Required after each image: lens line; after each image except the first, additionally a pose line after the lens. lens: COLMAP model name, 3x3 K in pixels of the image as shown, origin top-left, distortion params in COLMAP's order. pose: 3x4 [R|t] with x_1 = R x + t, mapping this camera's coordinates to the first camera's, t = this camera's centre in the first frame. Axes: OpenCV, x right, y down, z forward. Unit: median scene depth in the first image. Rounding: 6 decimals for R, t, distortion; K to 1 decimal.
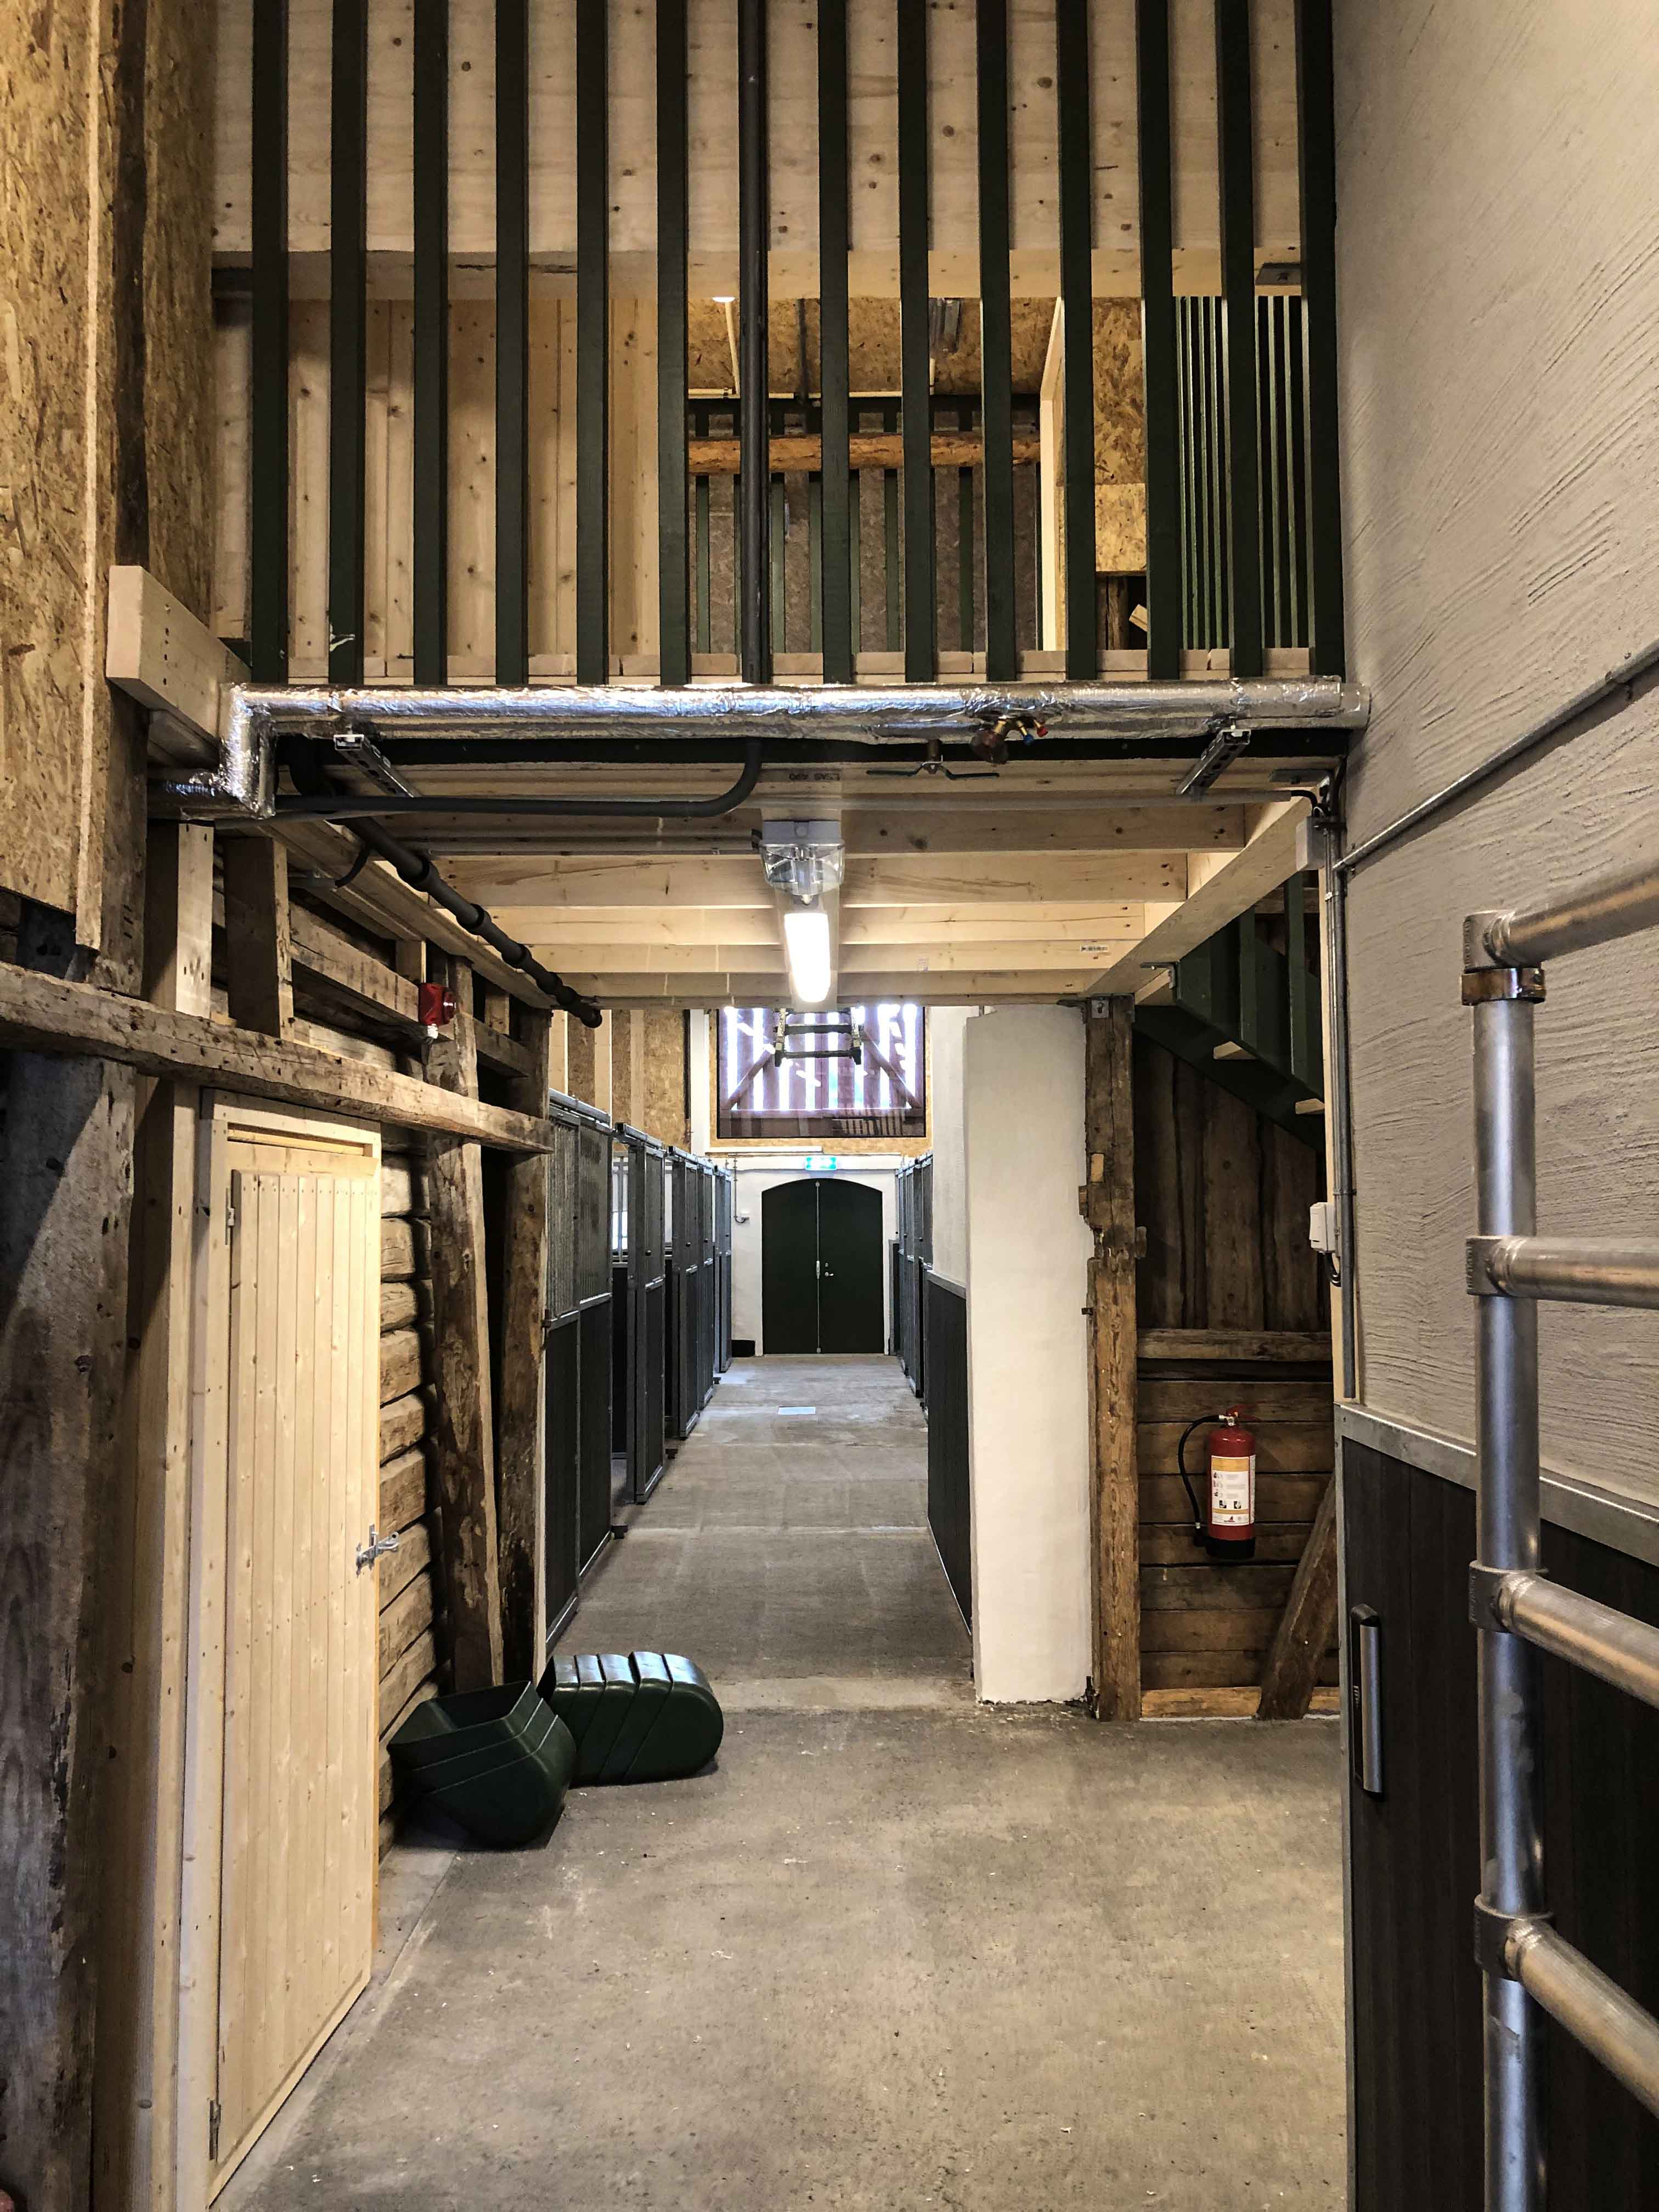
lens RADIAL K [[1746.3, 0, 822.7], [0, 1746.3, 1112.5], [0, 0, 1]] dist [0.010907, 0.000934]
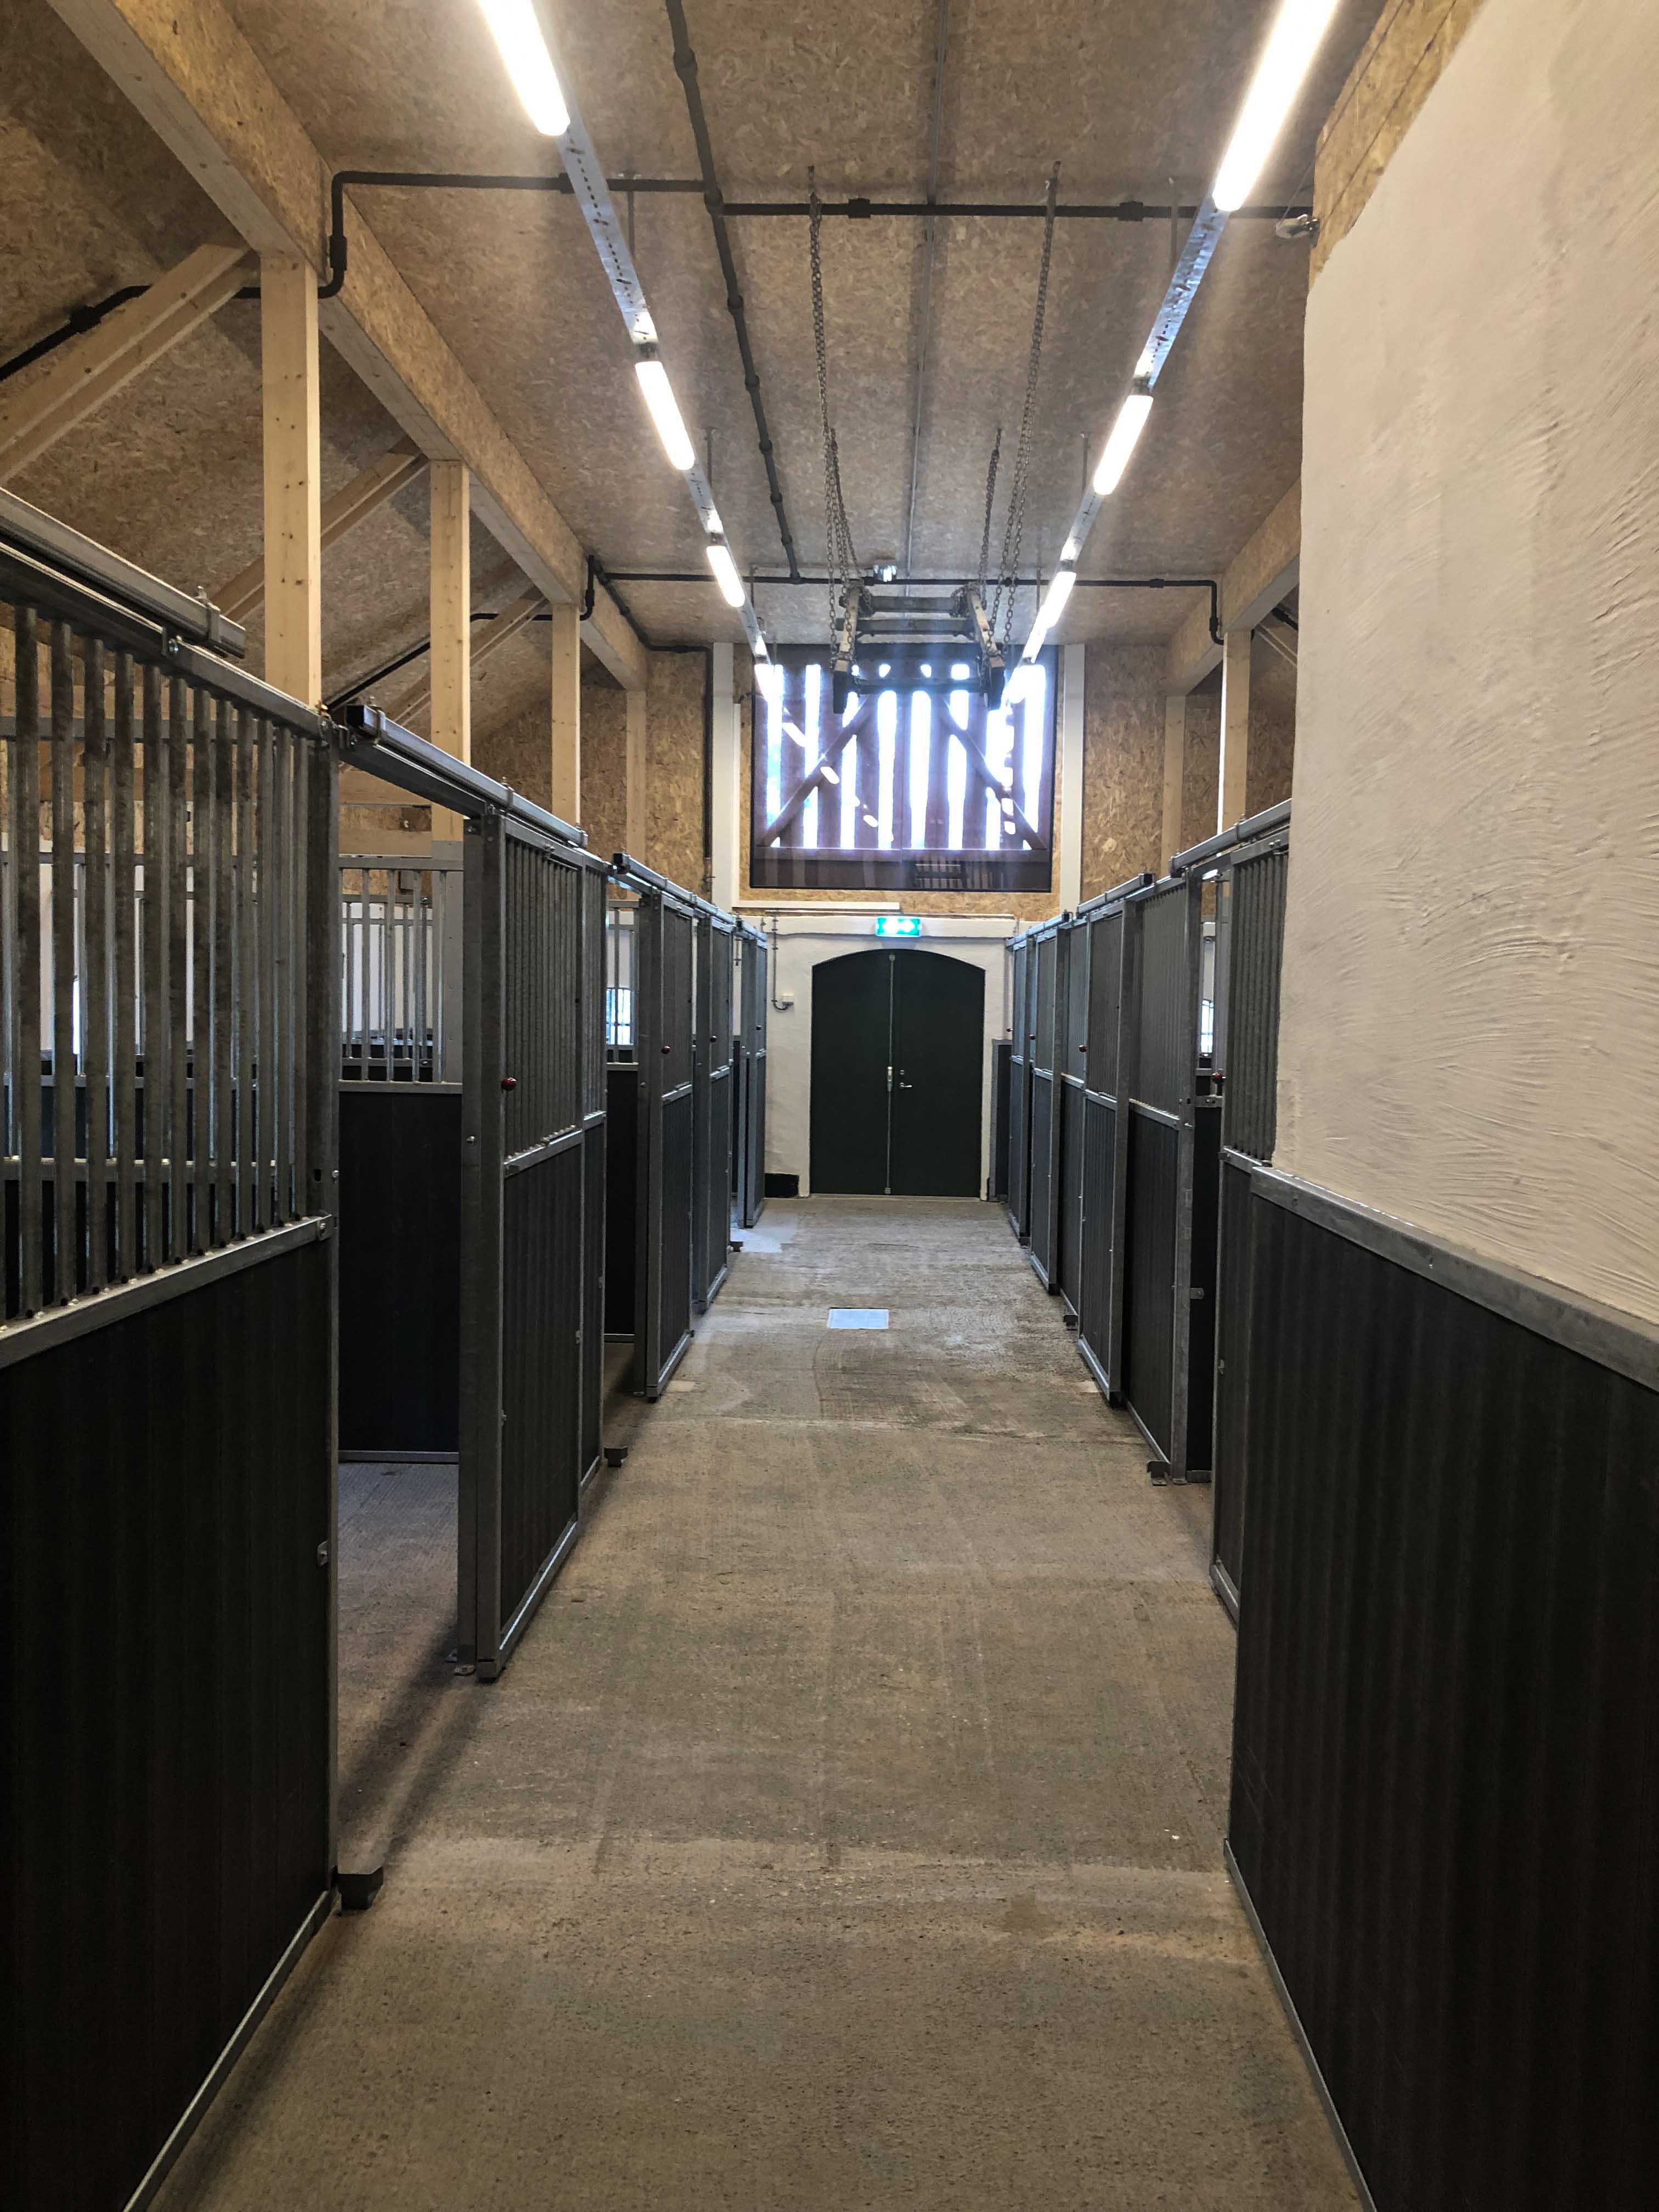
lens RADIAL K [[1746.3, 0, 823.2], [0, 1746.3, 1105.6], [0, 0, 1]] dist [0.010907, 0.000934]
pose [[0.999163, 0.025988, -0.031585, -0.007202], [-0.022072, 0.992700, 0.118571, 0.018220], [0.034436, -0.117775, 0.992443, 0.303554]]
